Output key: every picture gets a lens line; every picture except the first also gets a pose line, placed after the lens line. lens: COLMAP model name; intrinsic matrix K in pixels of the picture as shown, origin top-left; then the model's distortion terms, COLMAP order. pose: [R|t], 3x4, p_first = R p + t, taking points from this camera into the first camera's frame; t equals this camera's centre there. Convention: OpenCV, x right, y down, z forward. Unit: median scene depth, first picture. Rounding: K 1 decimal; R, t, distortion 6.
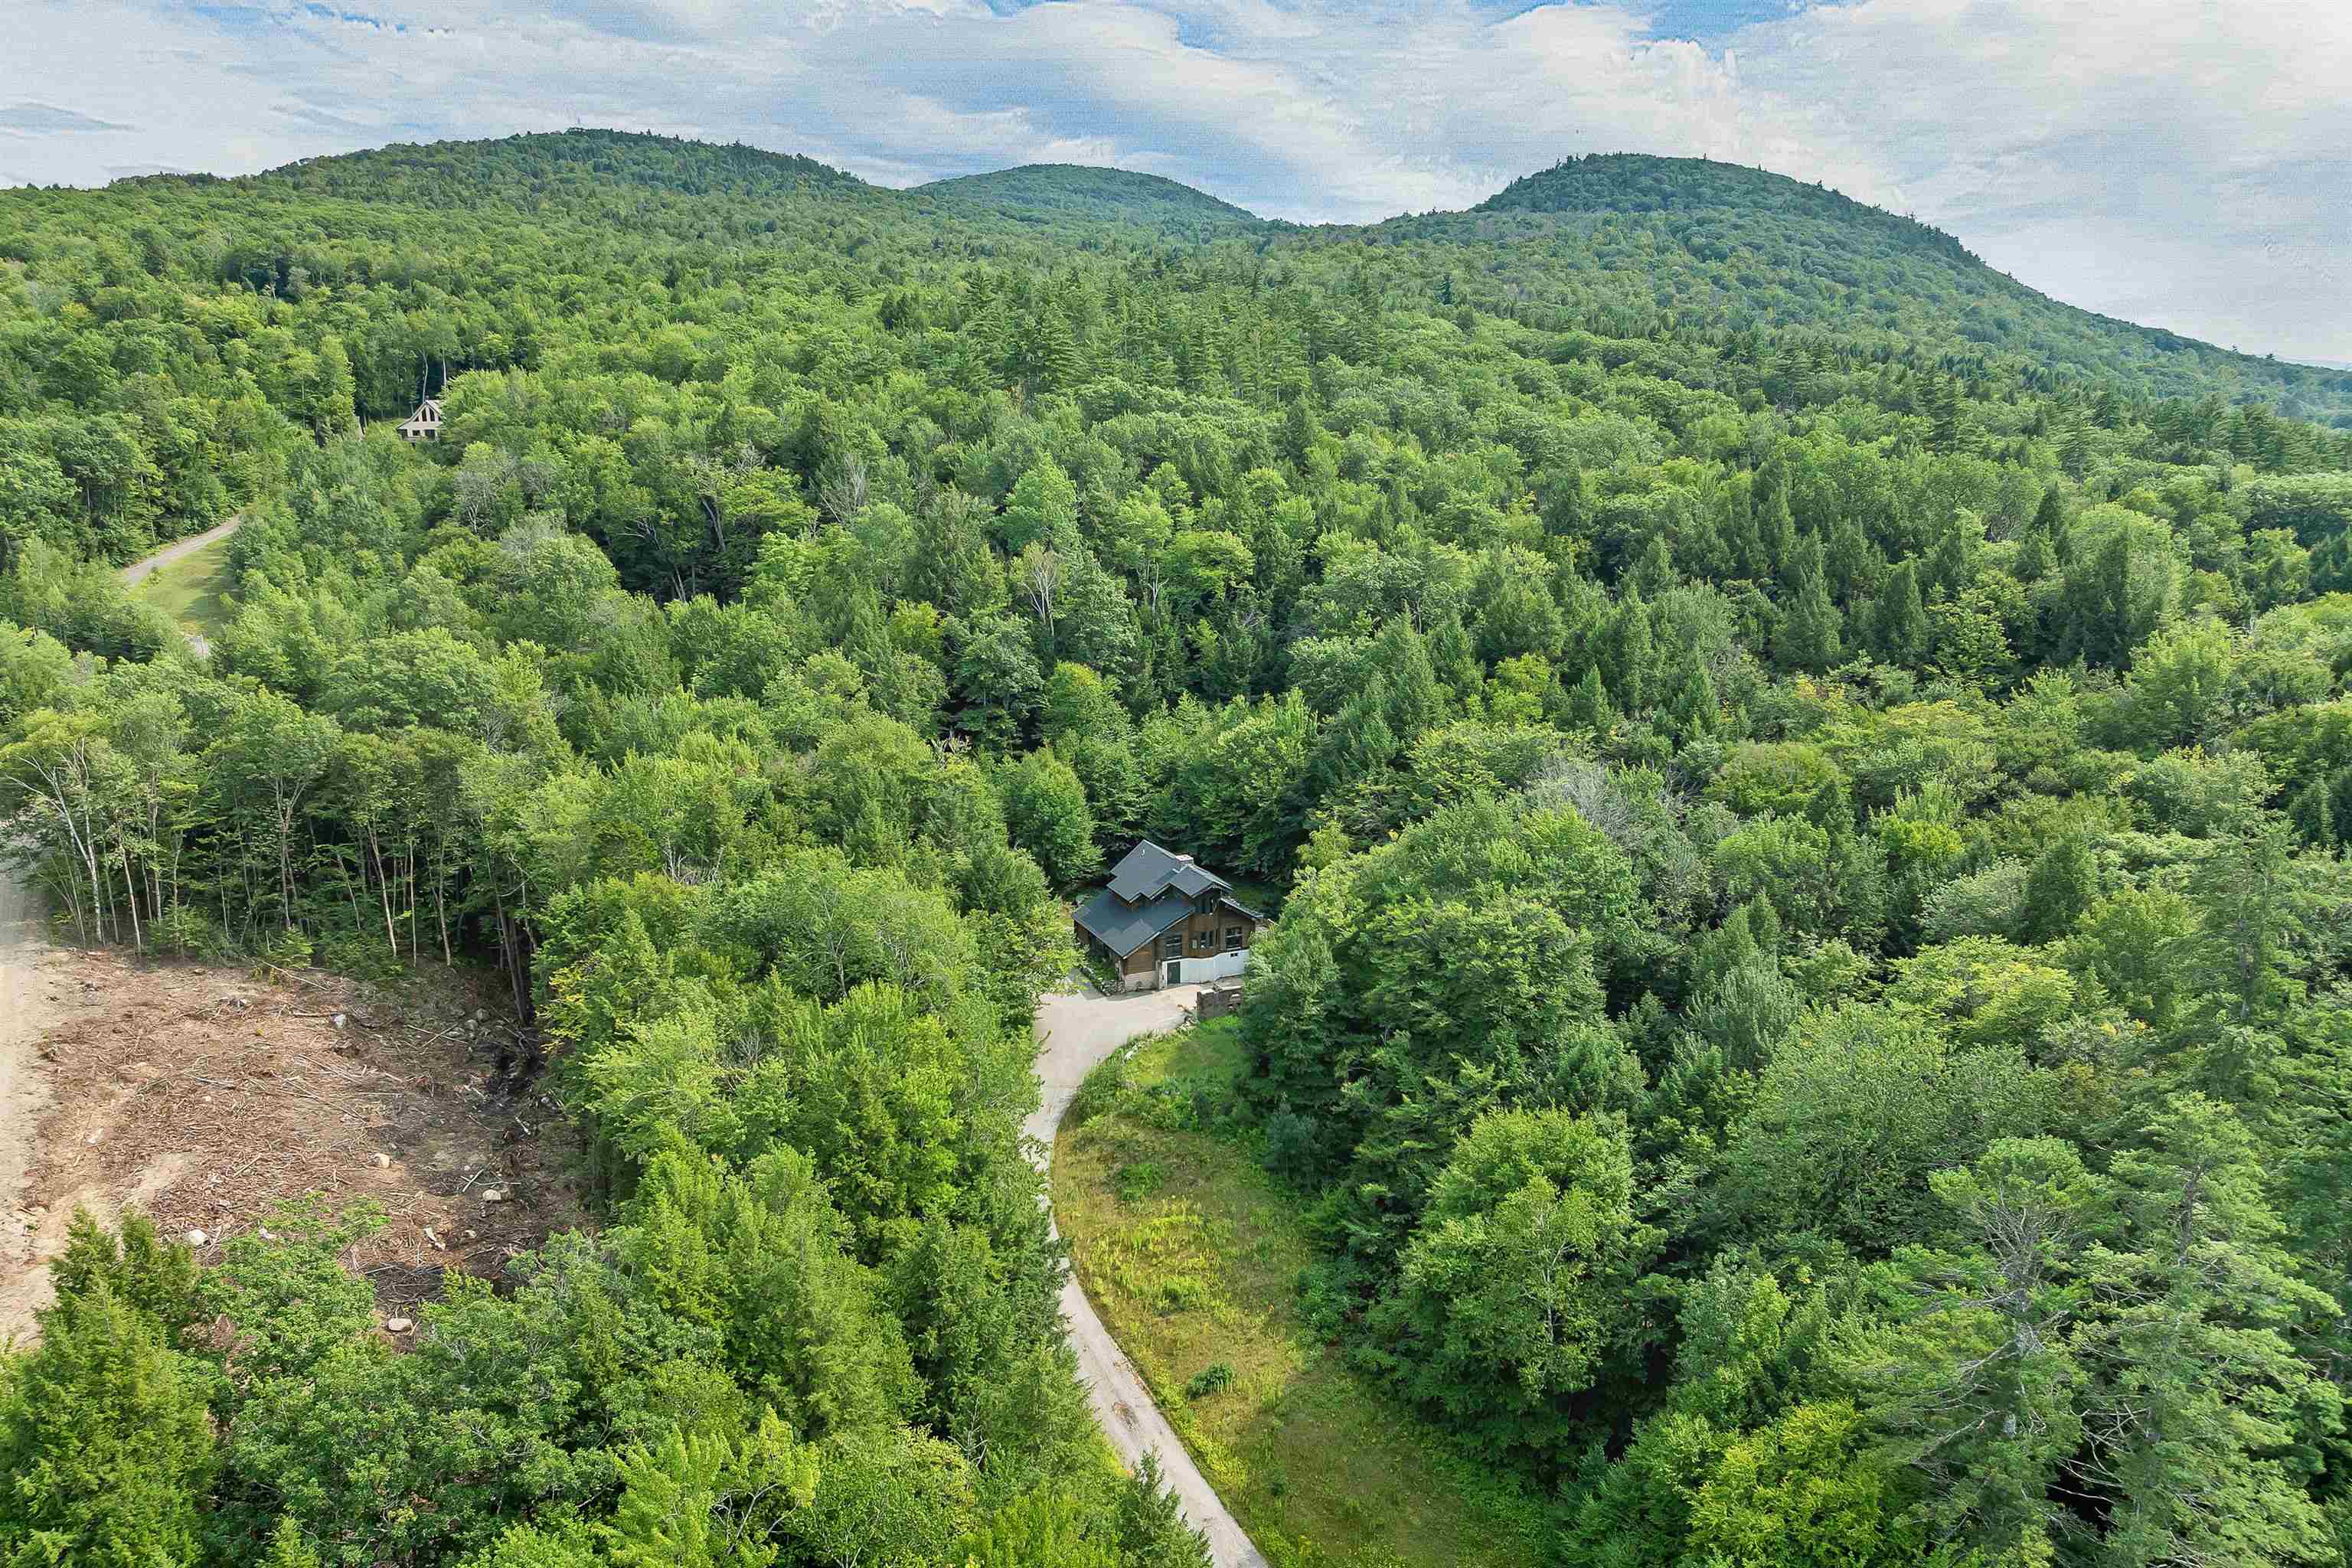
lens RADIAL K [[1700.9, 0, 1174.4], [0, 1700.9, 862.3], [0, 0, 1]] dist [-0.021695, -0.011043]
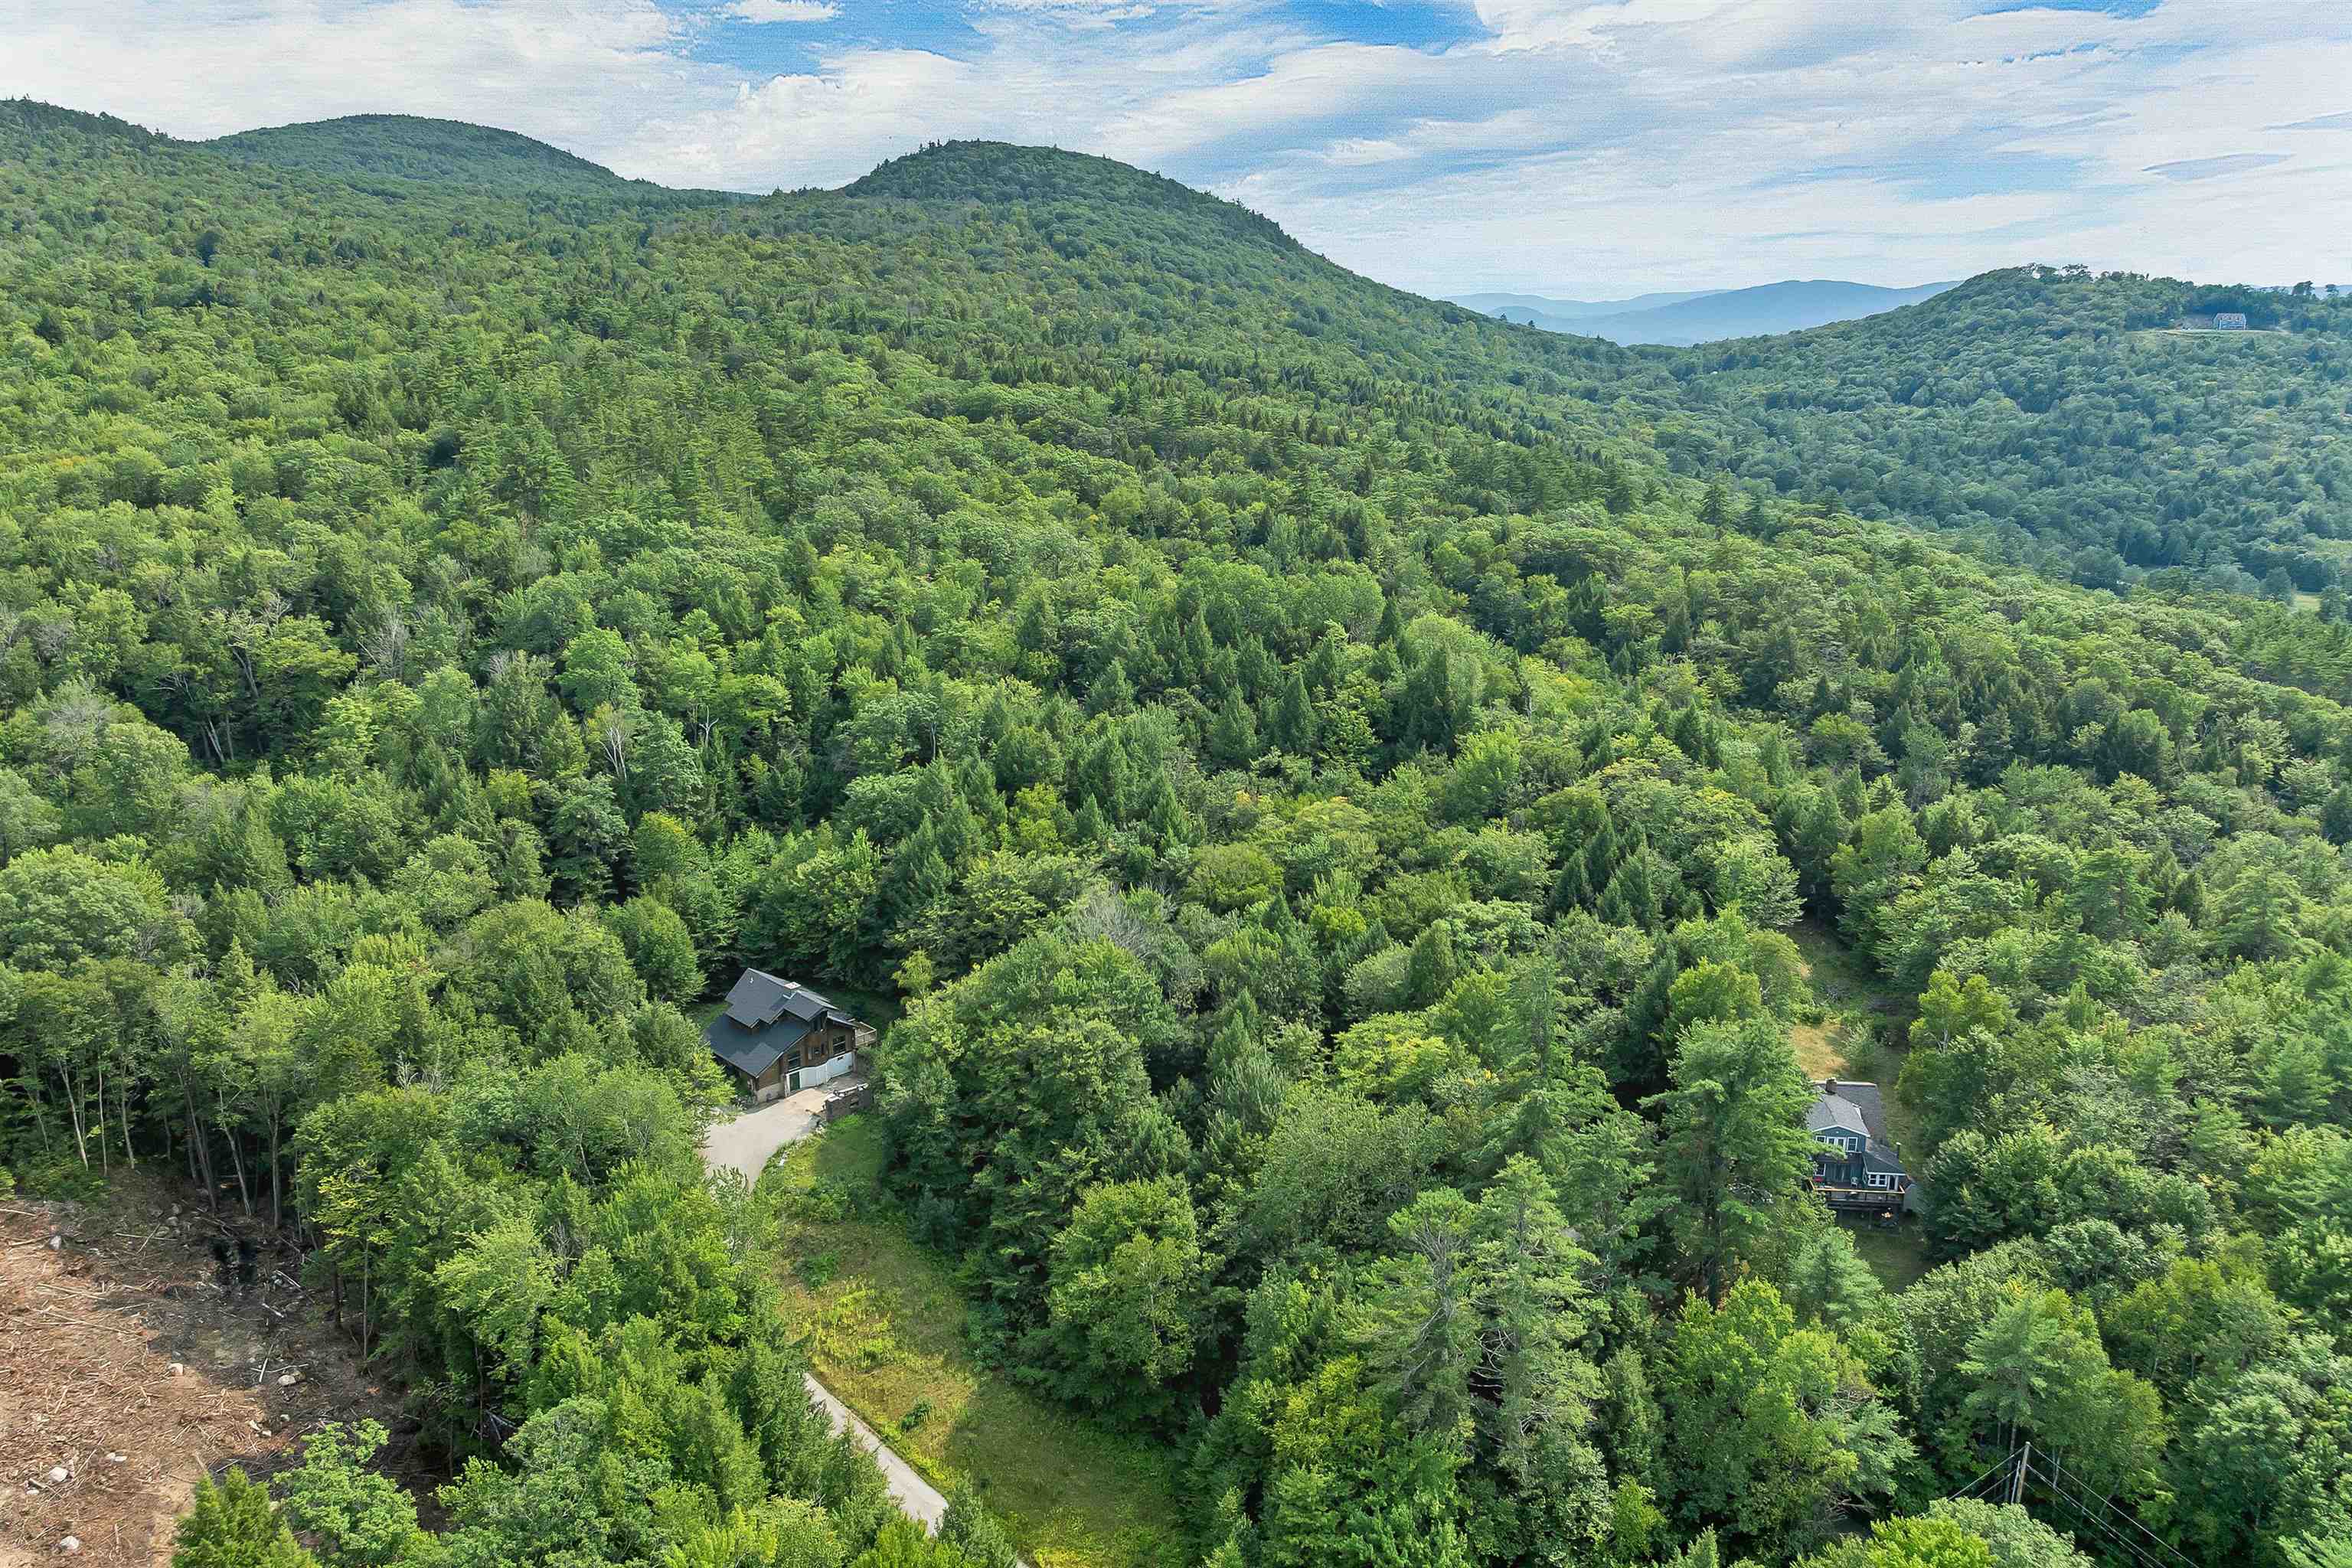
lens RADIAL K [[1722.0, 0, 1180.7], [0, 1722.0, 713.6], [0, 0, 1]] dist [-0.028316, -0.006040]
pose [[0.934870, -0.073074, 0.347387, -0.153498], [0.089059, 0.995567, -0.030251, -0.139813], [-0.343637, 0.059218, 0.937234, -0.286132]]
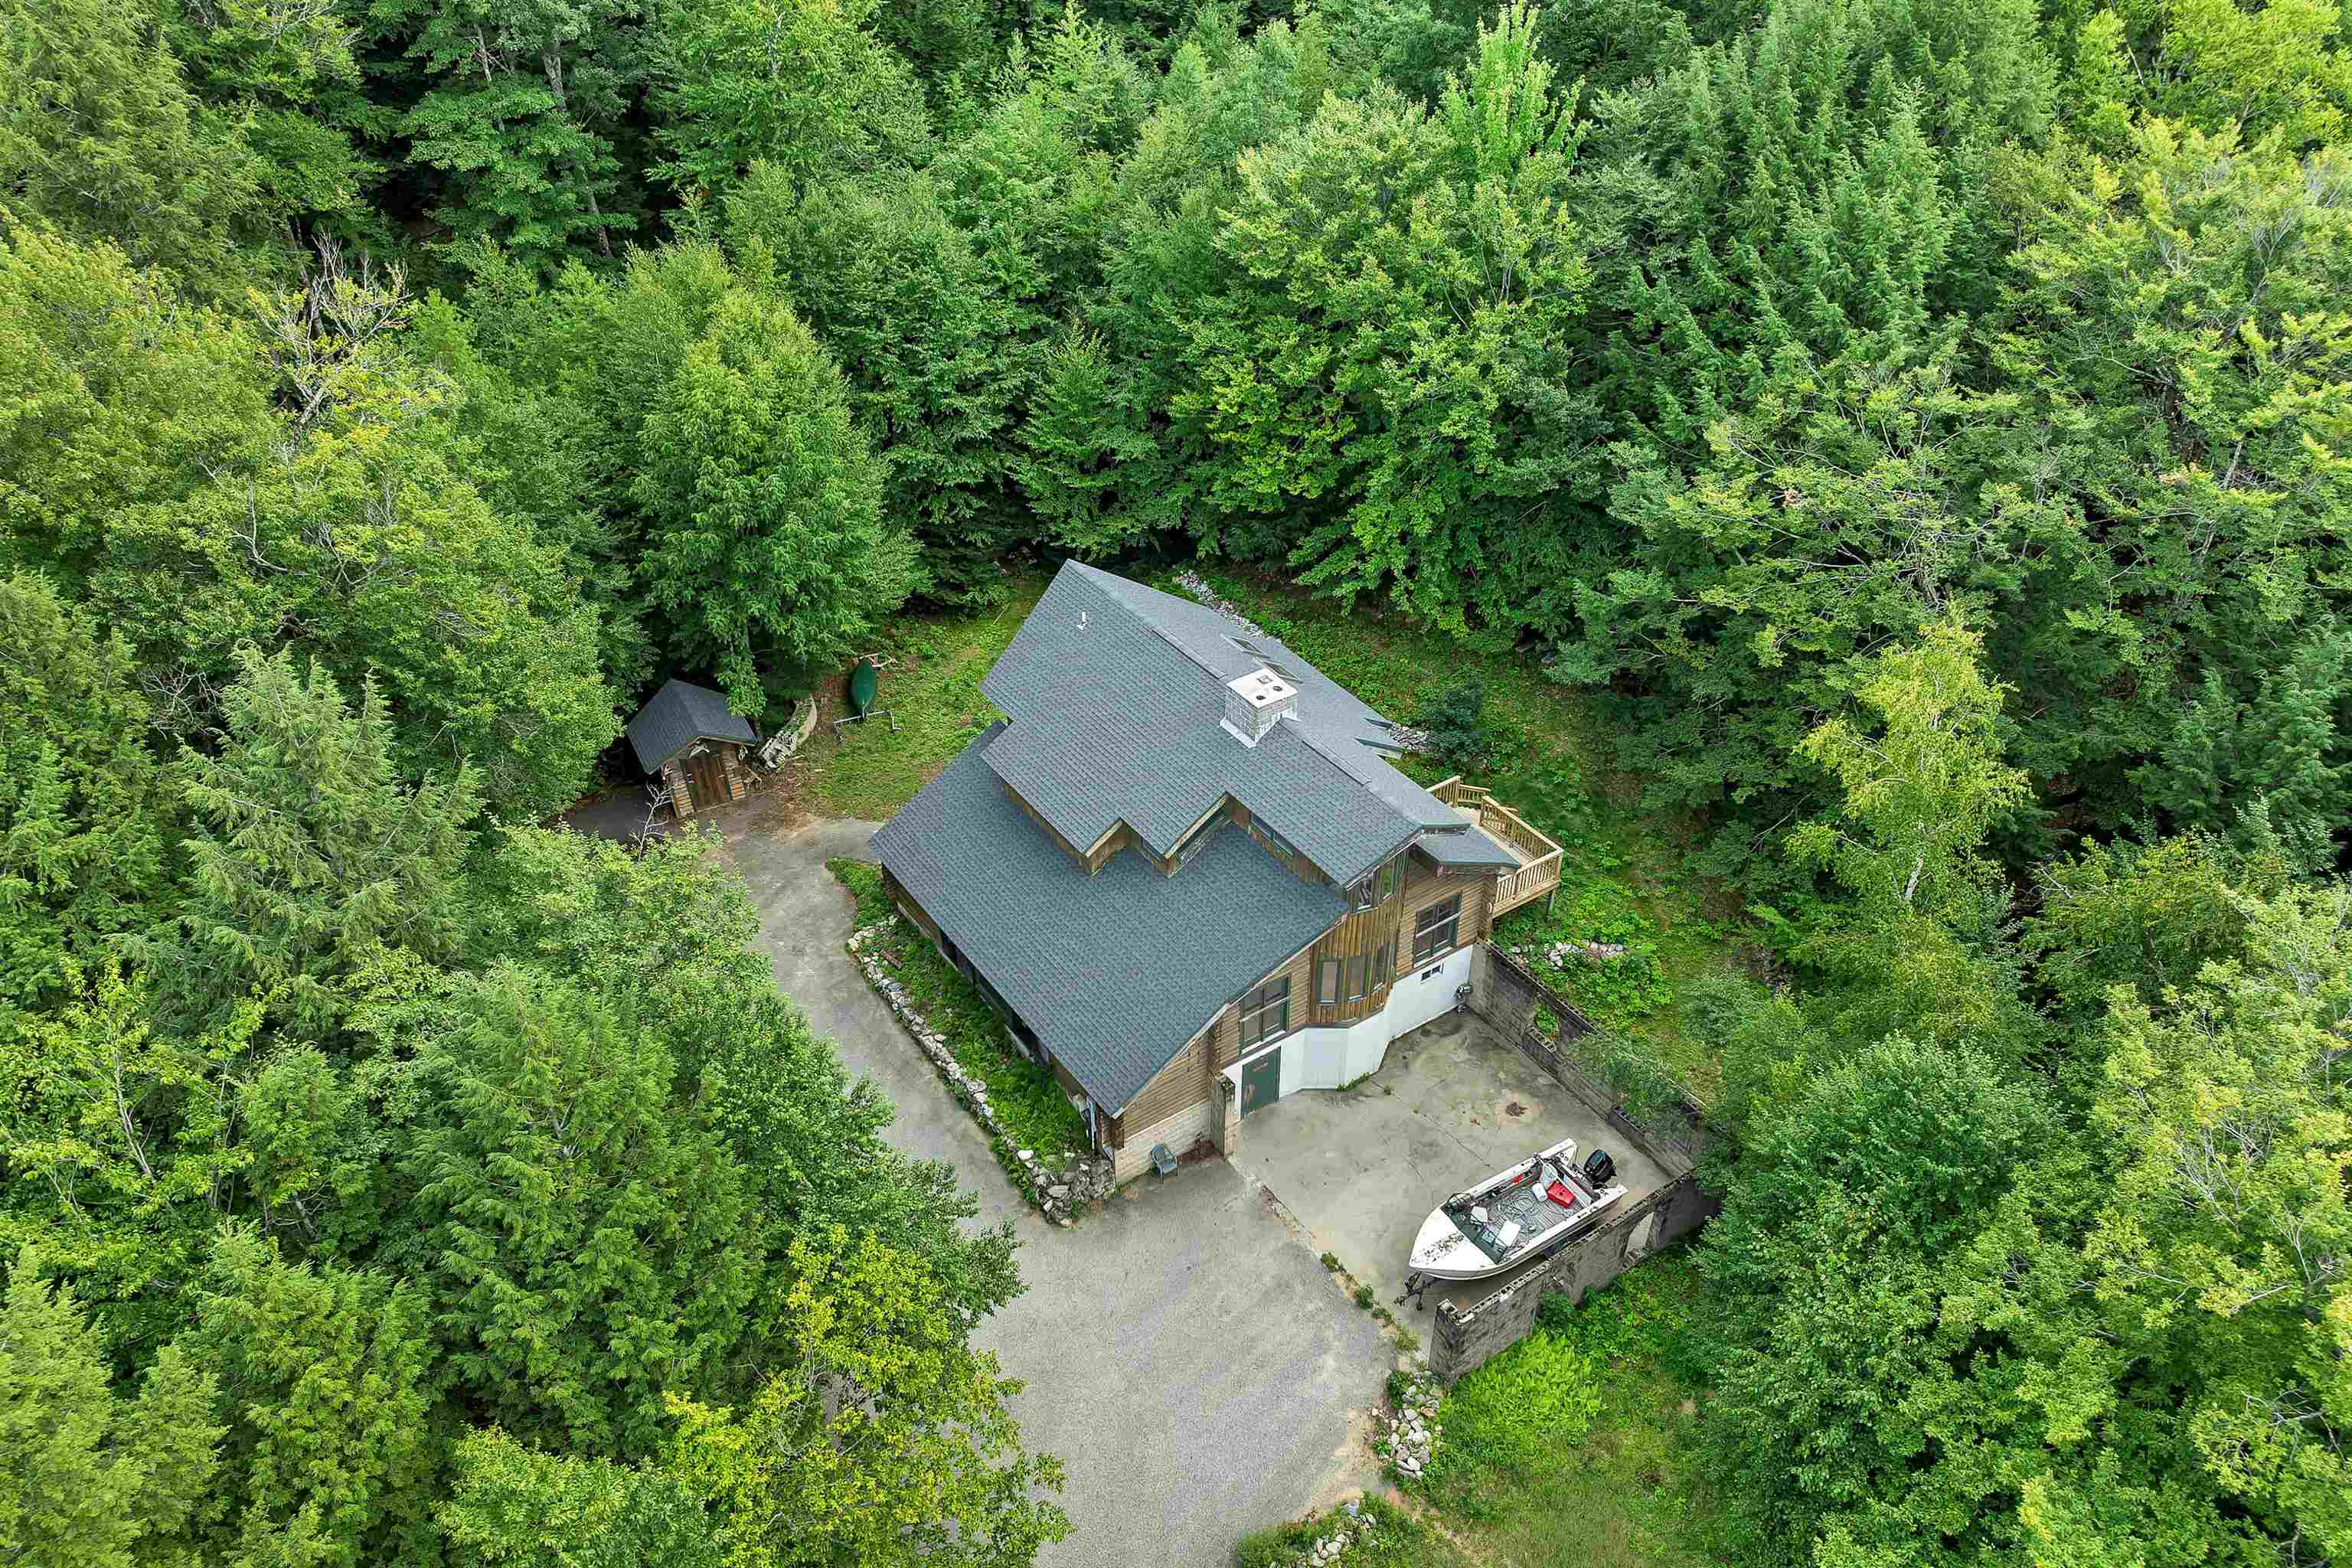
lens RADIAL K [[1700.9, 0, 1174.4], [0, 1700.9, 862.3], [0, 0, 1]] dist [-0.021695, -0.011043]
pose [[0.981488, -0.116920, 0.151692, -0.056969], [0.048558, 0.918066, 0.393441, -0.090652], [-0.185265, -0.378792, 0.906749, 0.748805]]
